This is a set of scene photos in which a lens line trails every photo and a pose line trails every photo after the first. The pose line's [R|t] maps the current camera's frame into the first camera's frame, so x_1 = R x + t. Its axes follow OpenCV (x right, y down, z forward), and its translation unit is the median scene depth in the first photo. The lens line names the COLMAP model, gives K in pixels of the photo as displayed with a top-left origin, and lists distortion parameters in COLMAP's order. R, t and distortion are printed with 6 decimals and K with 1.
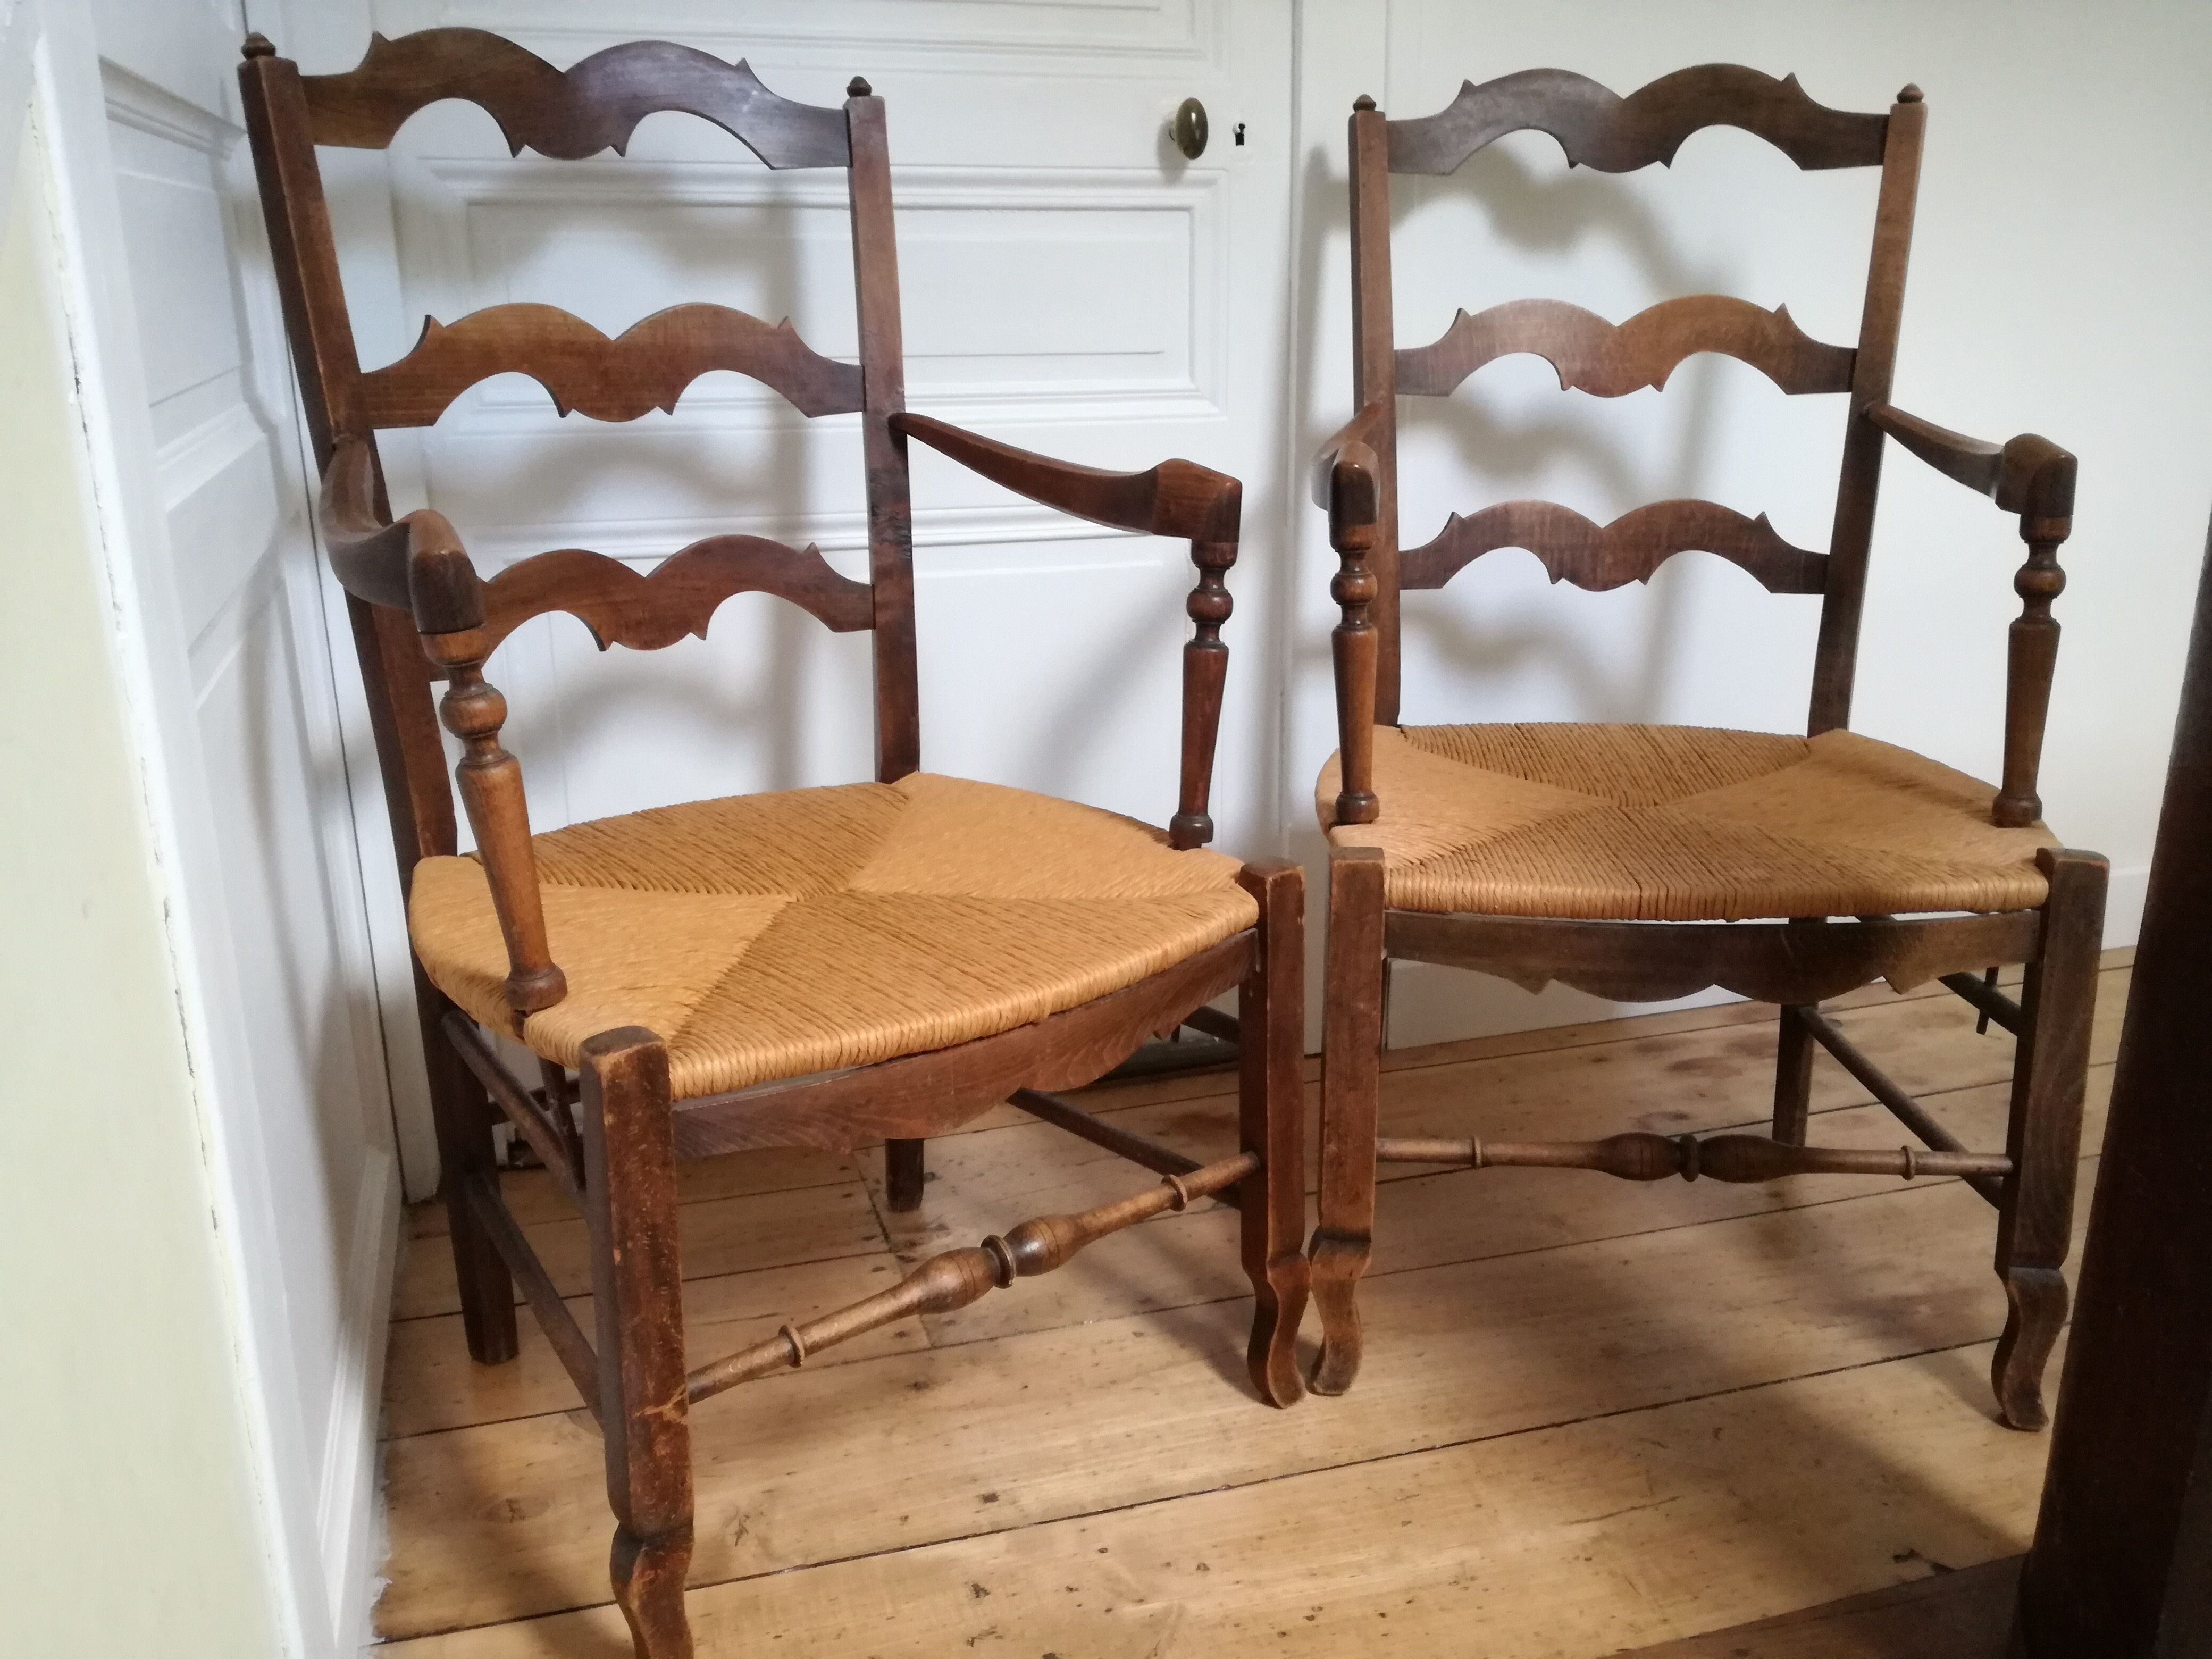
lens RADIAL K [[1814.7, 0, 1092.8], [0, 1814.7, 838.2], [0, 0, 1]] dist [0.081498, -0.166655]
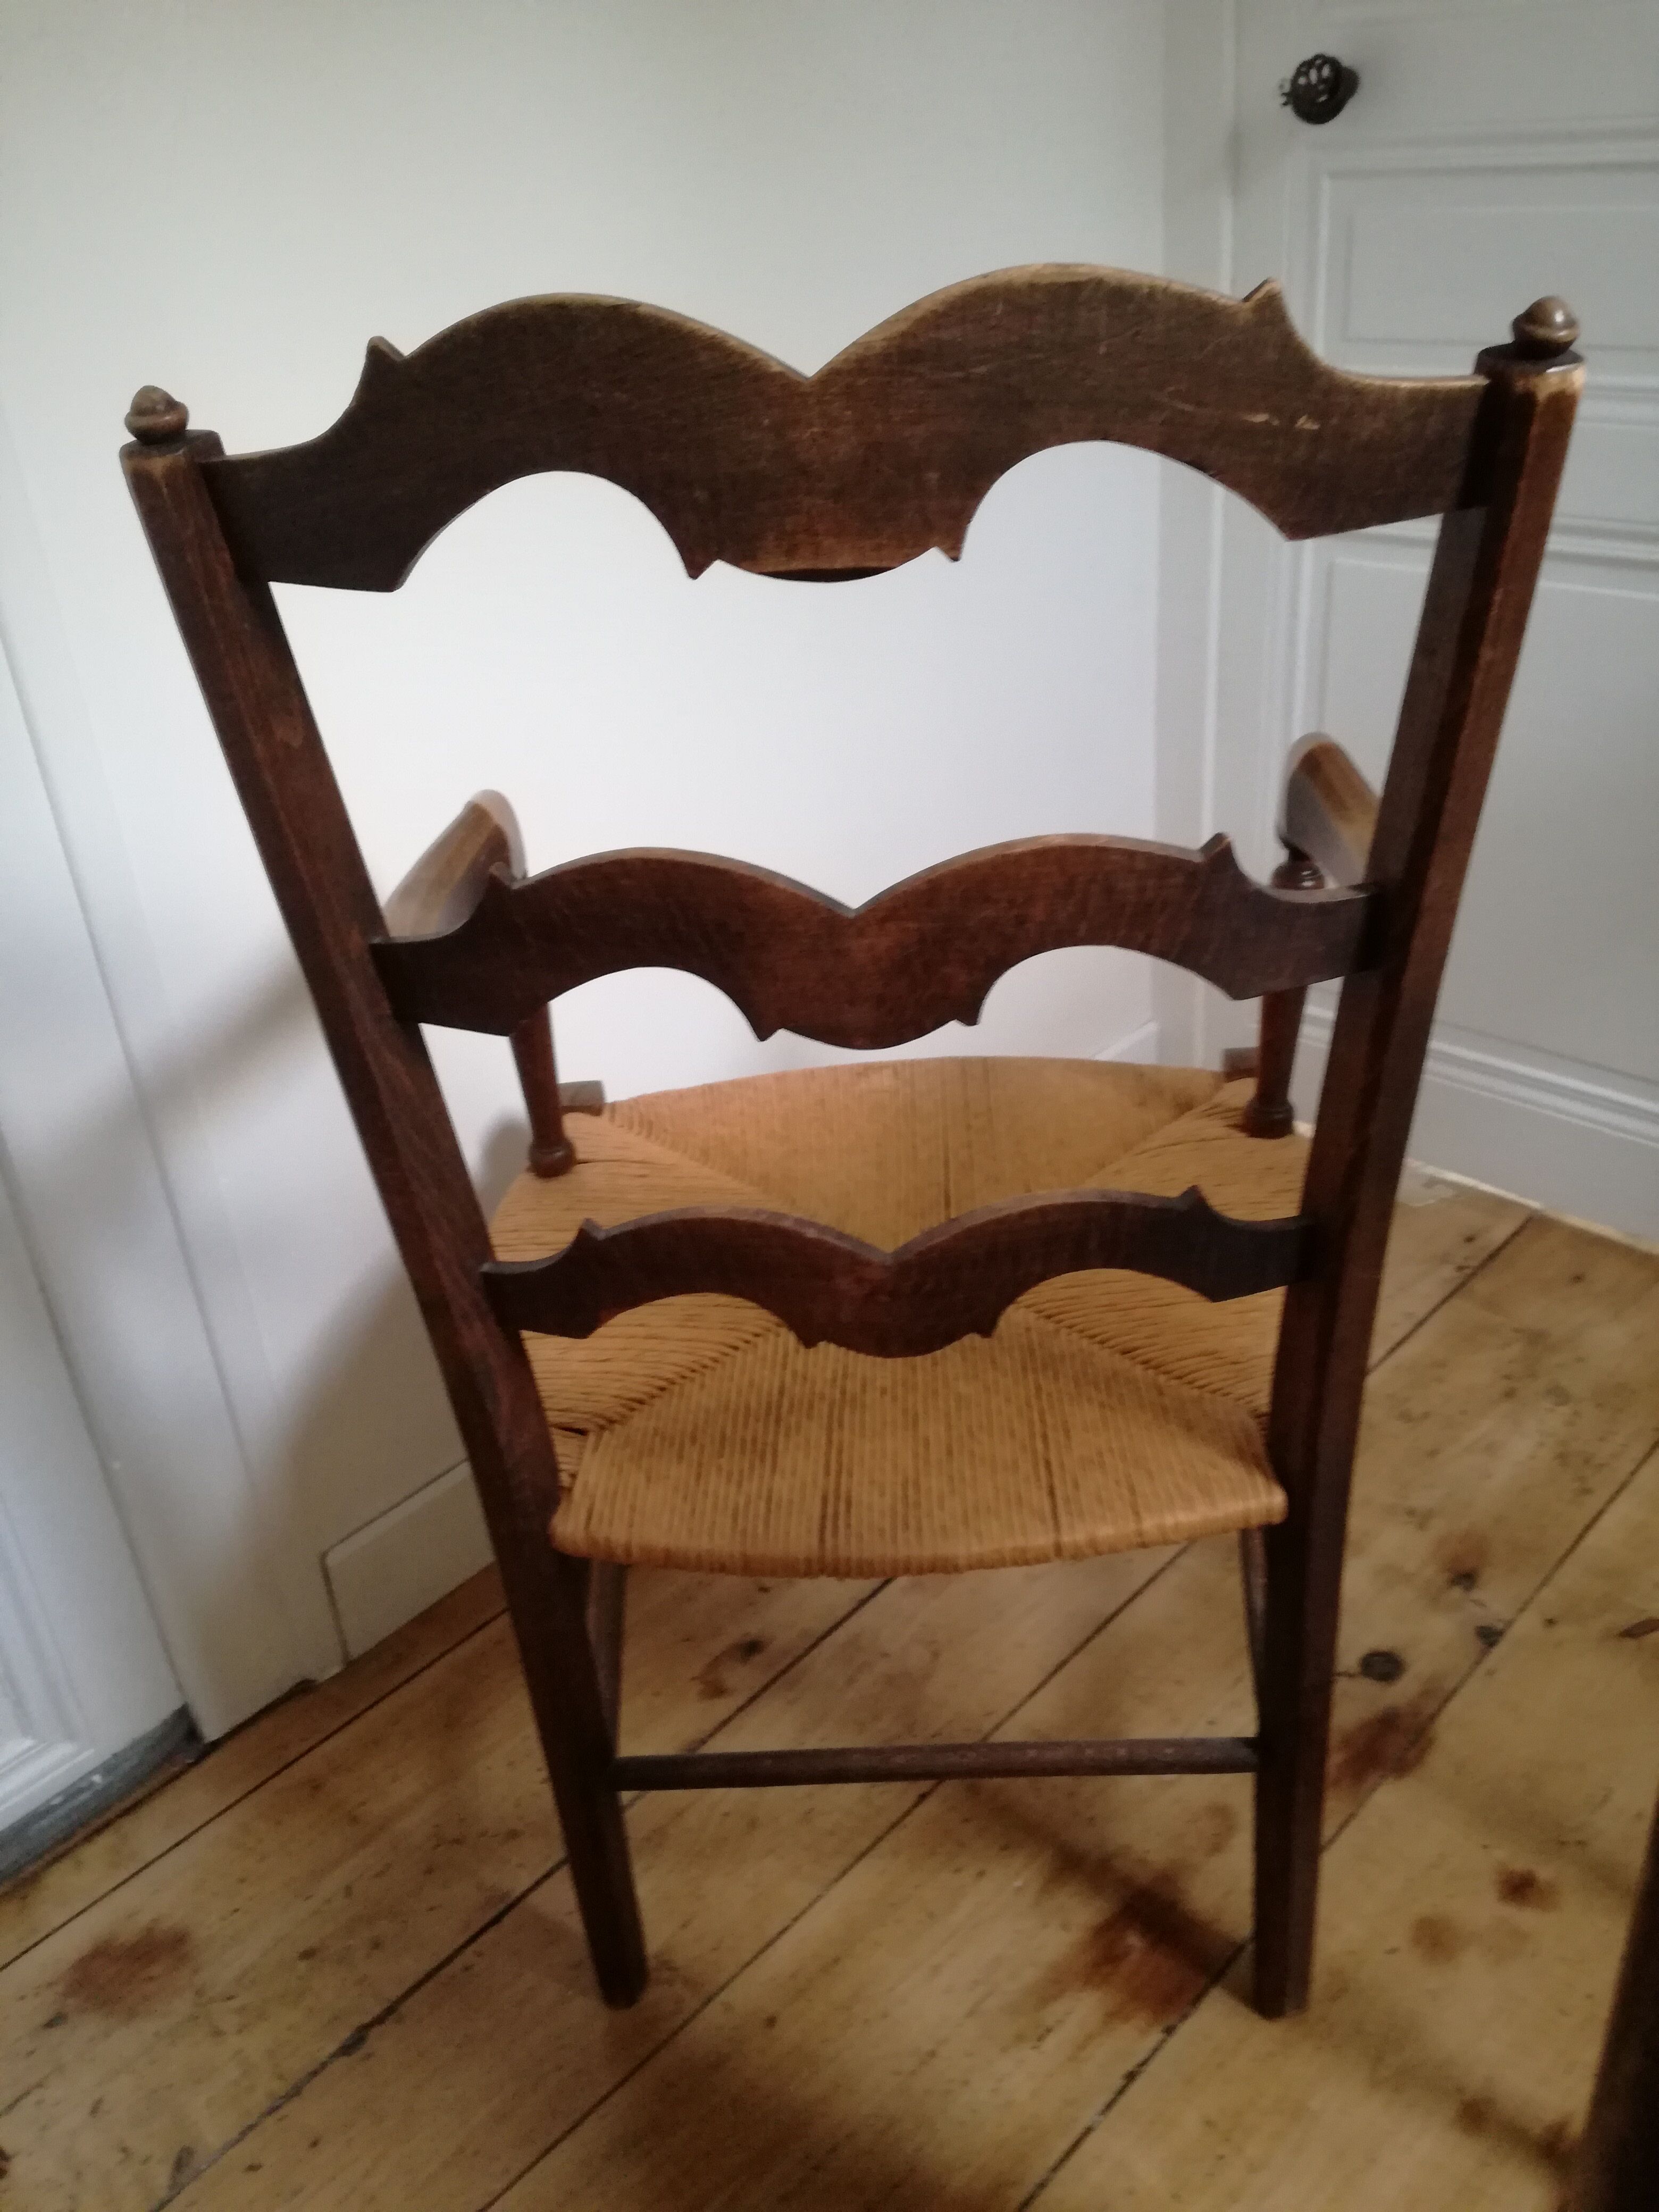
lens RADIAL K [[1814.7, 0, 815.7], [0, 1814.7, 1105.7], [0, 0, 1]] dist [0.081498, -0.166655]
pose [[0.866744, -0.283008, 0.410685, 0.124956], [0.204555, 0.952692, 0.224800, -0.300918], [-0.454877, -0.110836, 0.883630, 0.440126]]
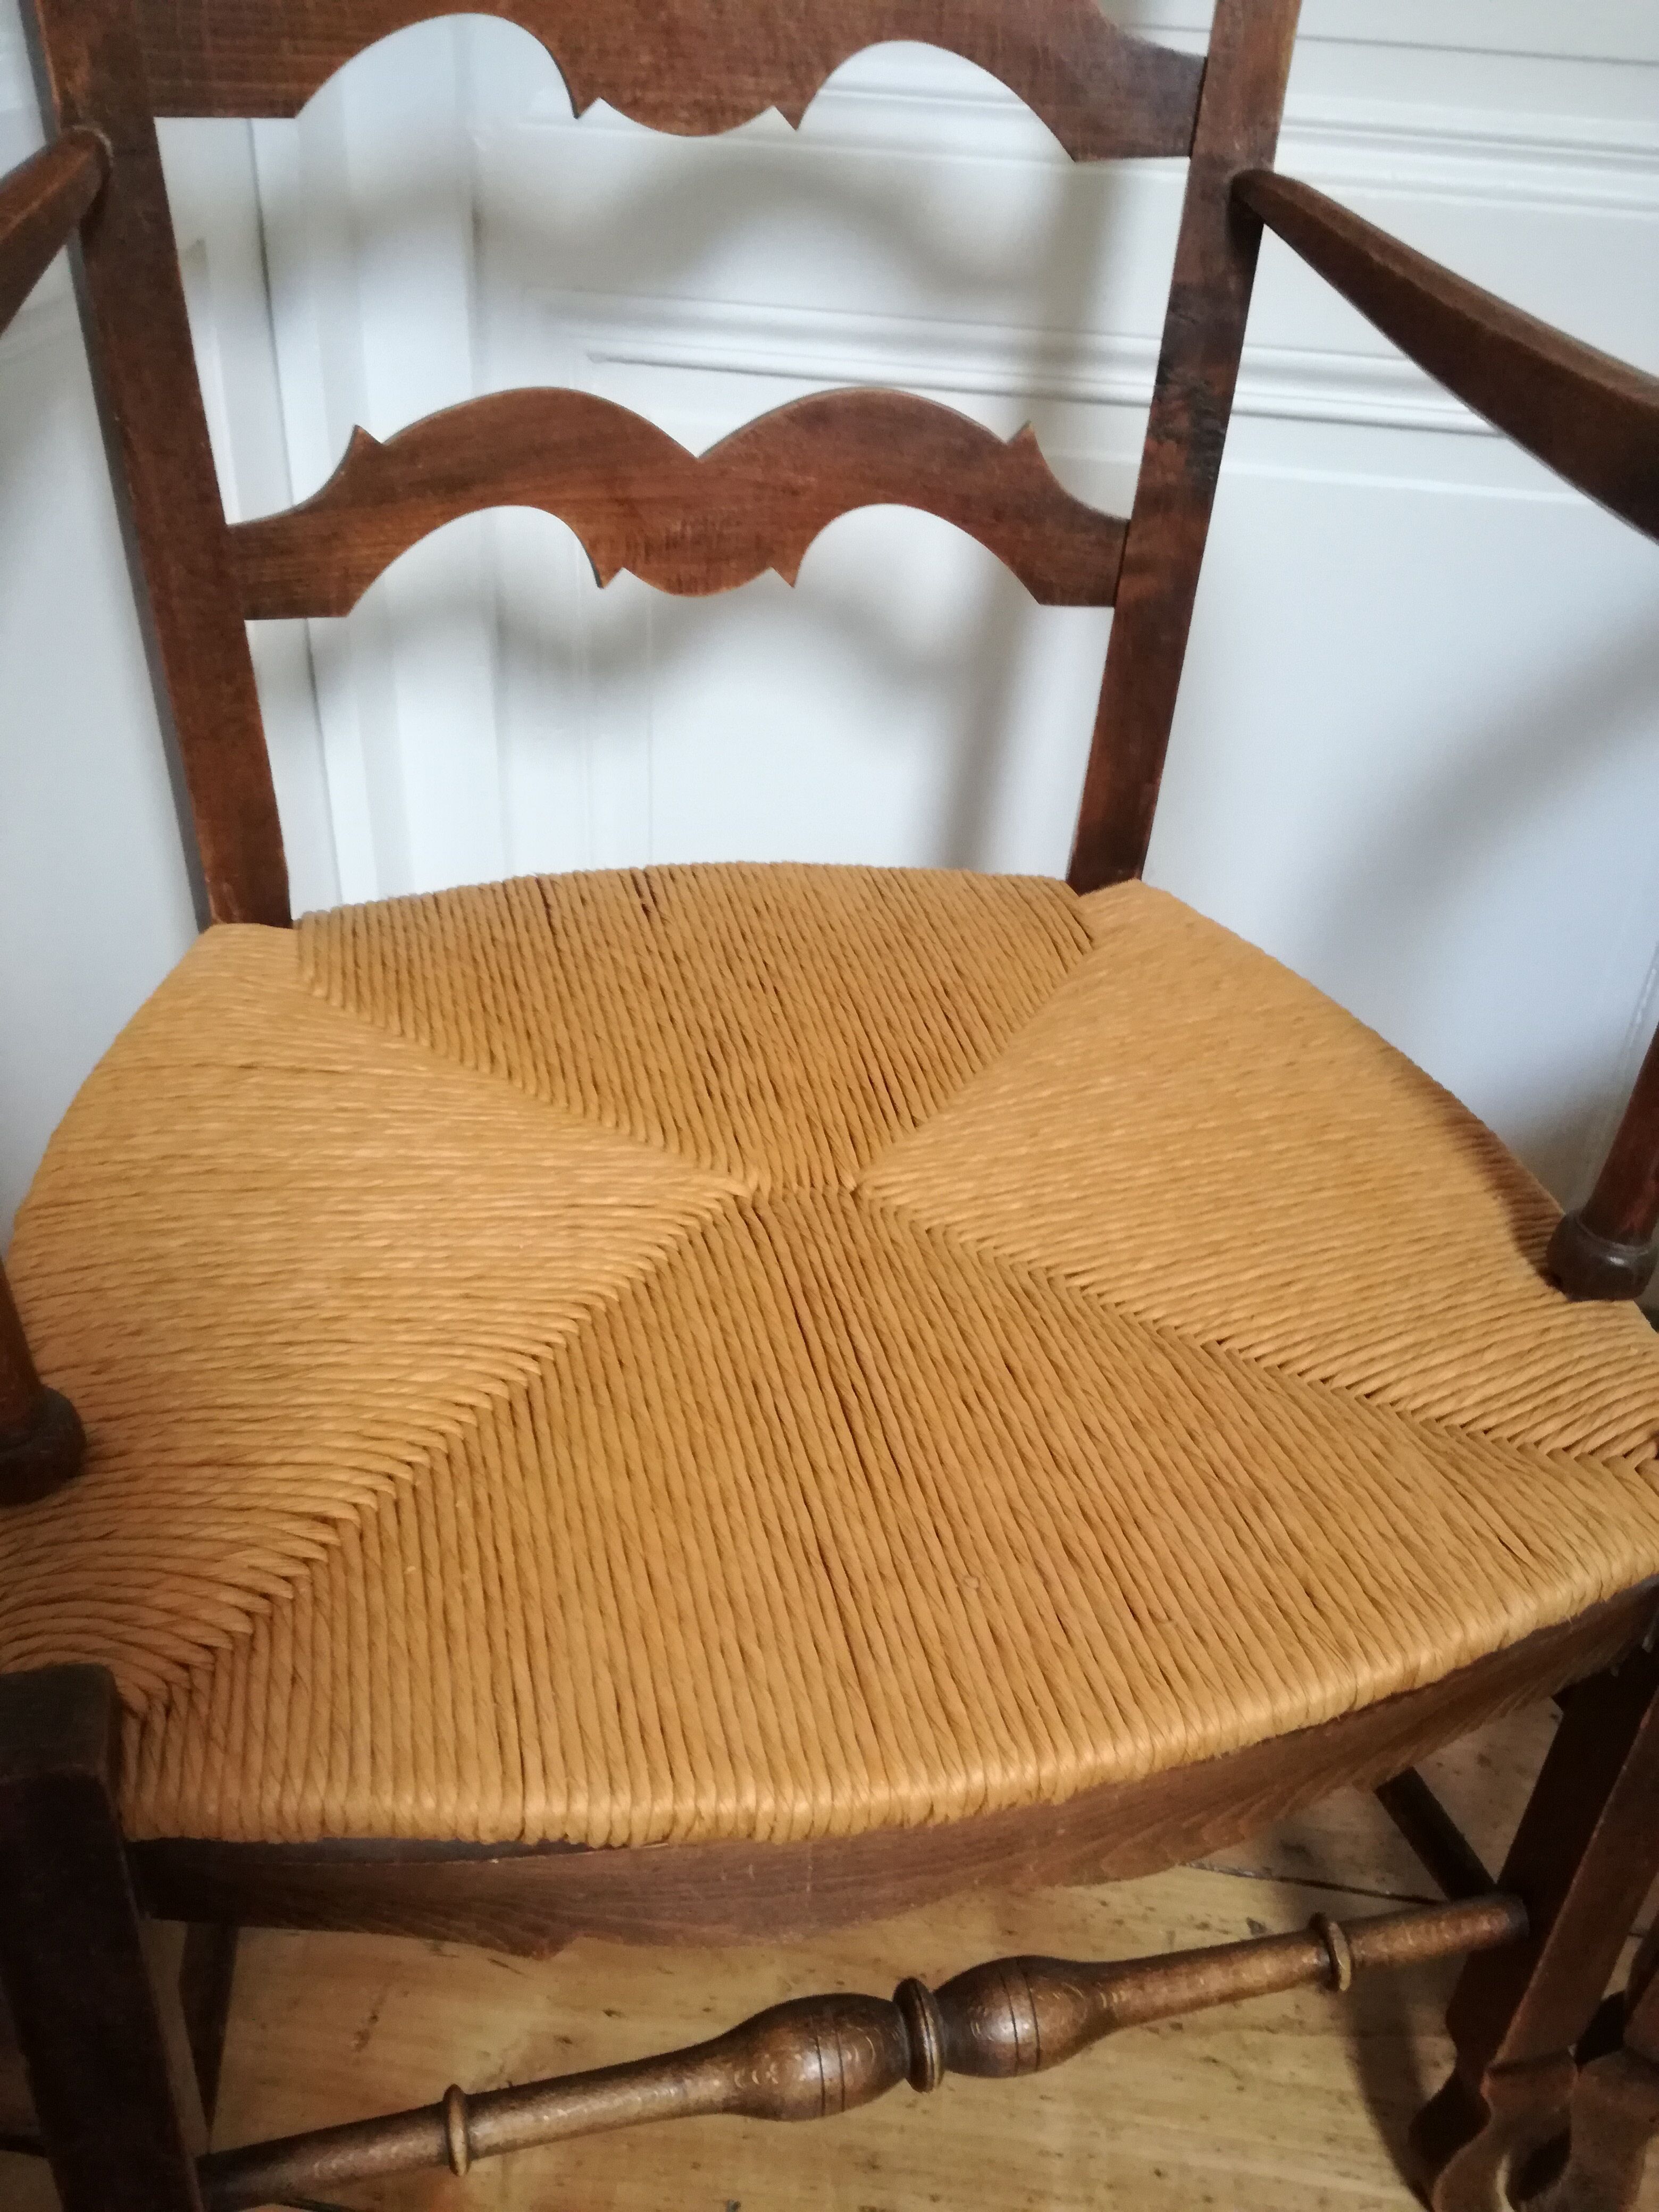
lens RADIAL K [[1814.7, 0, 823.4], [0, 1814.7, 1092.8], [0, 0, 1]] dist [0.081498, -0.166655]
pose [[0.905924, 0.278195, -0.319232, 0.012371], [-0.178502, 0.934541, 0.307849, -0.141582], [0.383978, -0.221904, 0.896281, 0.495206]]
